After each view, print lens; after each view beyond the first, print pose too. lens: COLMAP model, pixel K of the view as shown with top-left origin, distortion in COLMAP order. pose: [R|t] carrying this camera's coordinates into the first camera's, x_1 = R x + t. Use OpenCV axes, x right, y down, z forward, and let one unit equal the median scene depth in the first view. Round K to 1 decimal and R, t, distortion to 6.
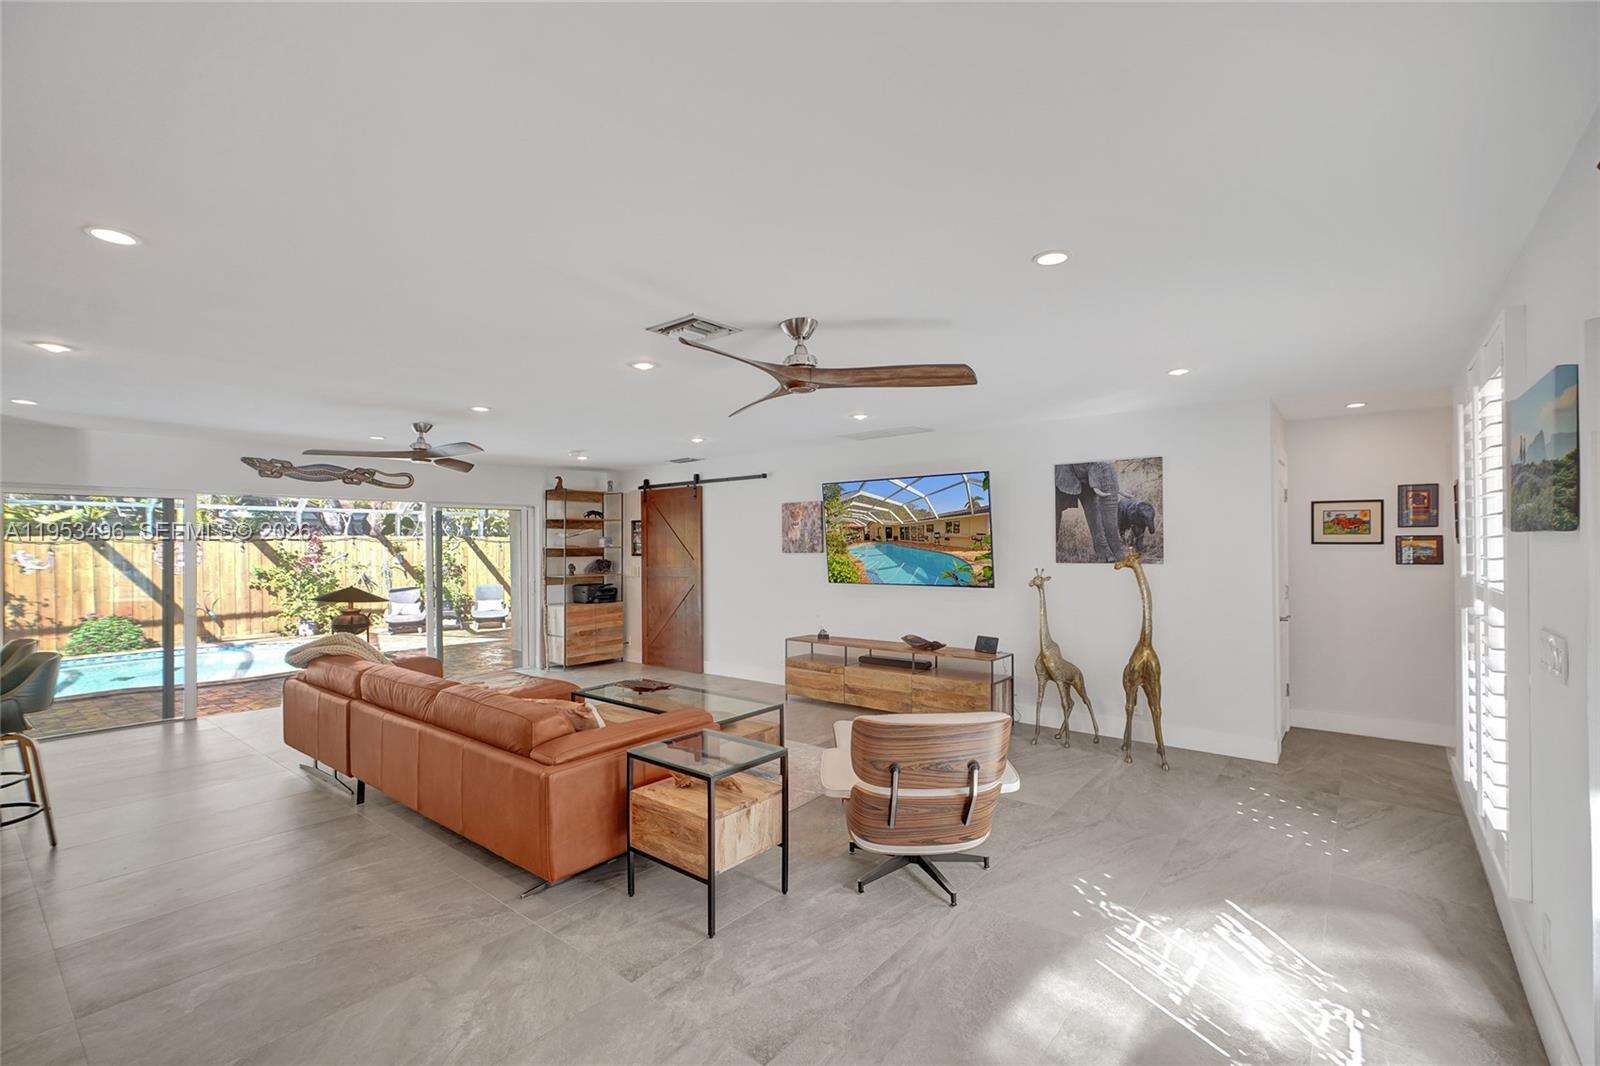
lens RADIAL K [[709.9, 0, 799.6], [0, 709.9, 536.7], [0, 0, 1]] dist [-0.011995, 0.004956]
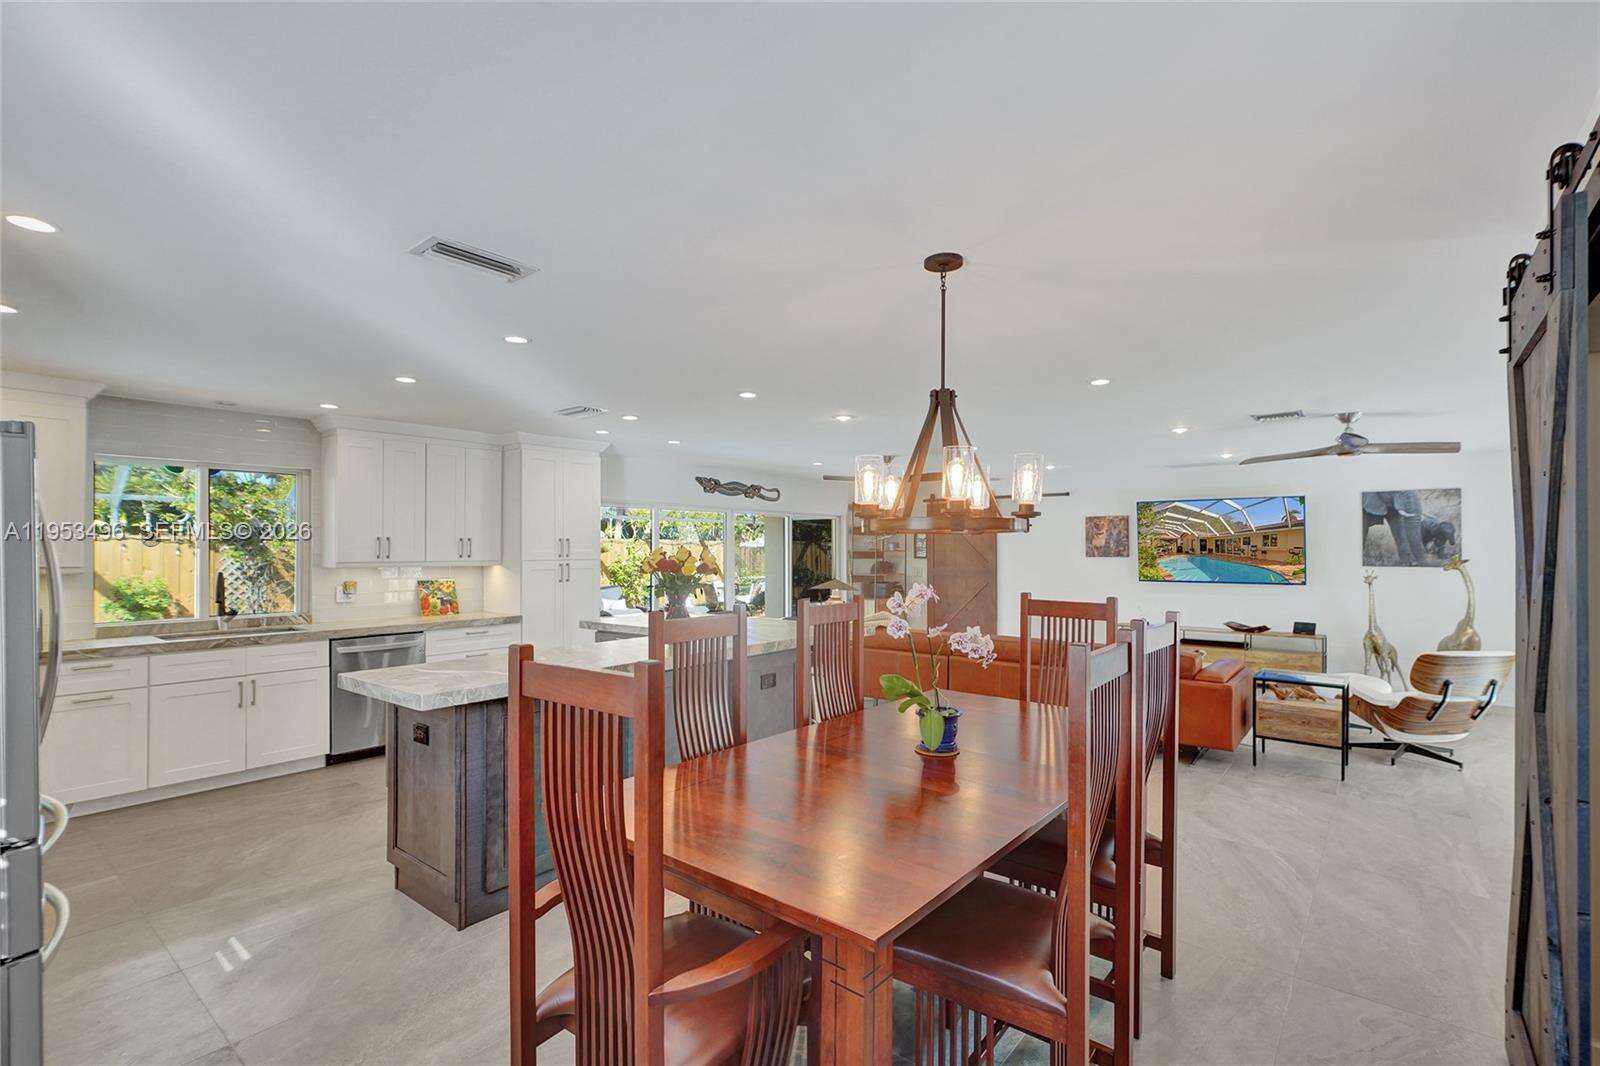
lens RADIAL K [[739.3, 0, 798.4], [0, 739.3, 541.5], [0, 0, 1]] dist [-0.002569, 0.000422]
pose [[0.999942, 0.010716, 0.001447, -0.661403], [-0.010715, 0.999942, -0.000850, 0.003092], [-0.001456, 0.000835, 0.999999, -0.355417]]
